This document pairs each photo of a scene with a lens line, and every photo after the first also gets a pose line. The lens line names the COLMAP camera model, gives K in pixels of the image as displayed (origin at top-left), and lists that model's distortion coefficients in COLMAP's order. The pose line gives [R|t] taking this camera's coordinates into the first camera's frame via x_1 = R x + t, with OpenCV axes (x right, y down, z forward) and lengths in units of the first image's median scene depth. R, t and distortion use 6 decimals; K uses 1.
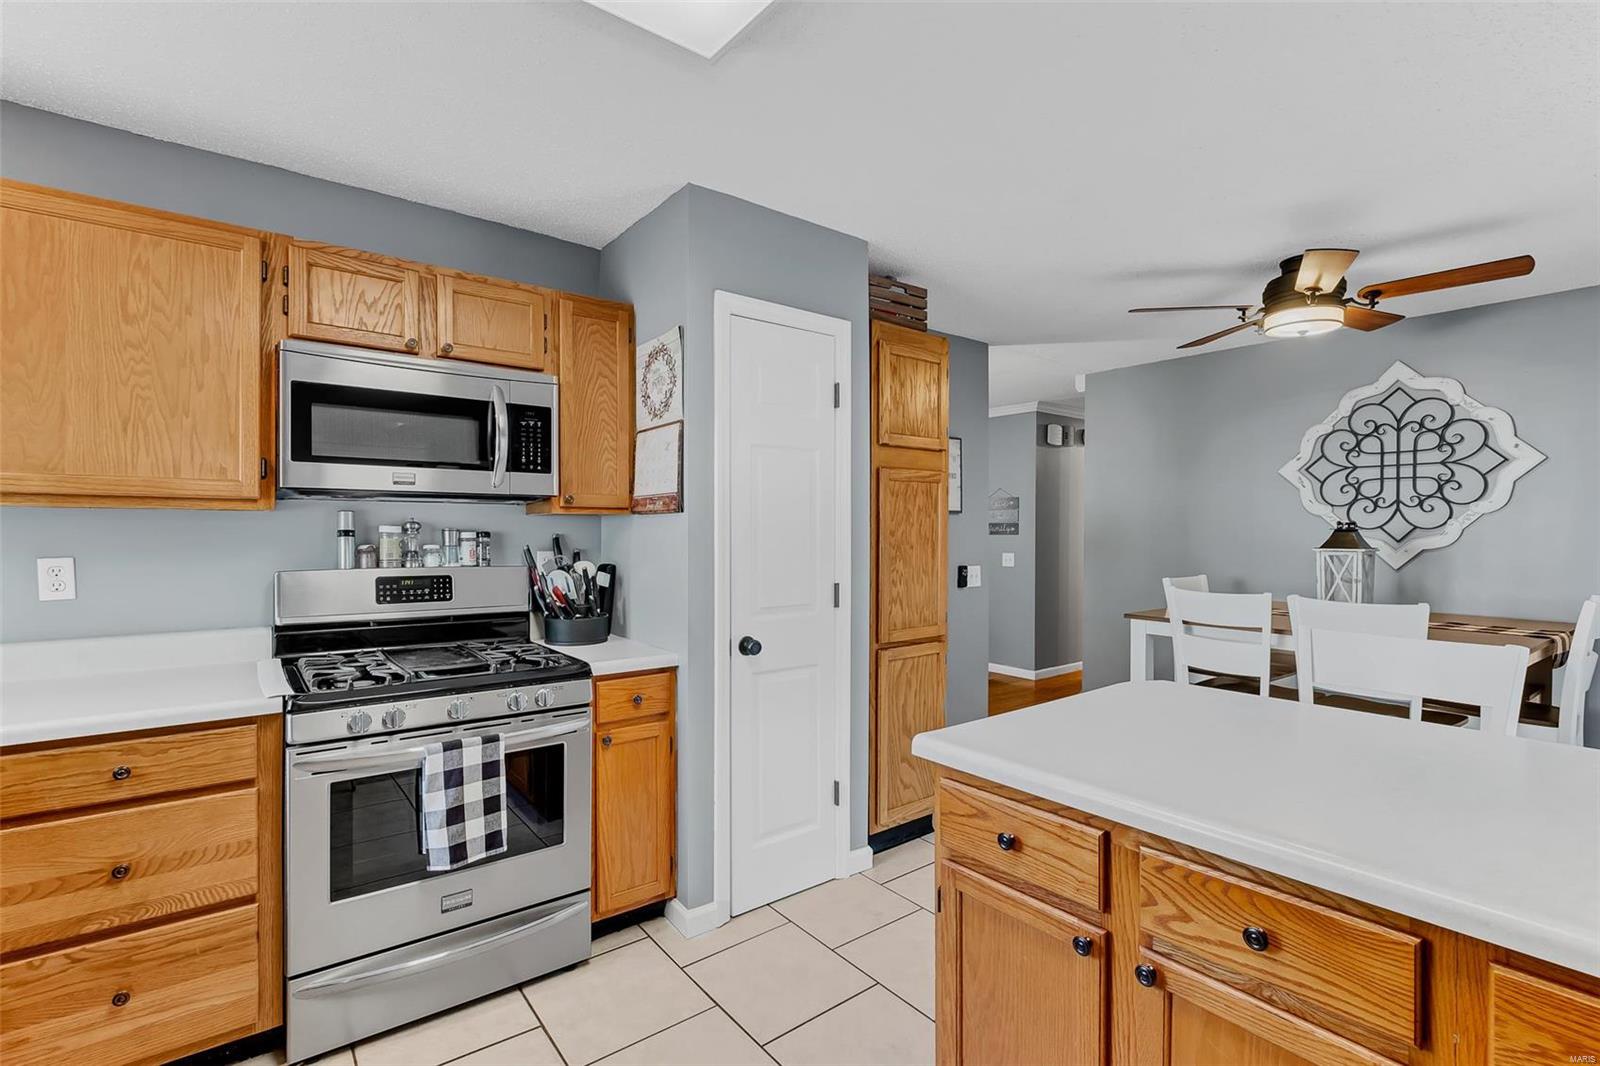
lens RADIAL K [[725.6, 0, 791.2], [0, 725.6, 534.8], [0, 0, 1]] dist [0.002862, 0.000066]
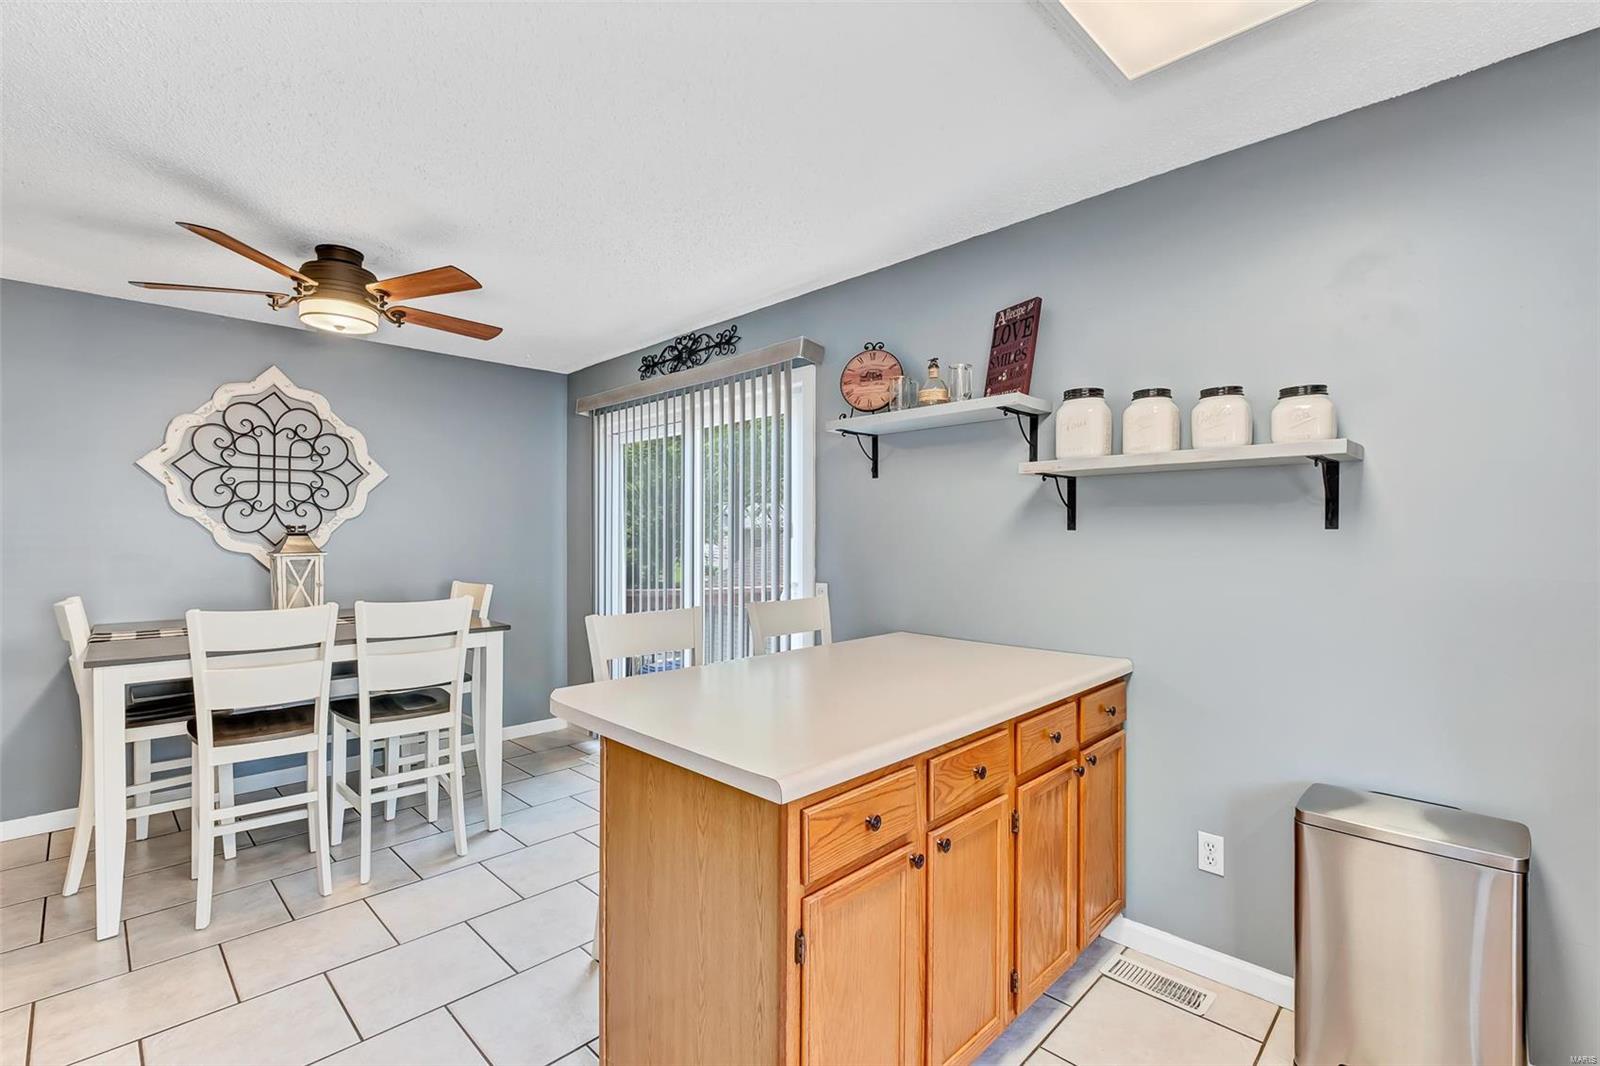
lens RADIAL K [[725.6, 0, 789.0], [0, 725.6, 533.7], [0, 0, 1]] dist [0.002862, 0.000066]
pose [[-0.115954, -0.002461, 0.993252, -0.249276], [0.010044, 0.999943, 0.003650, -0.002987], [-0.993204, 0.010400, -0.115922, 0.413427]]
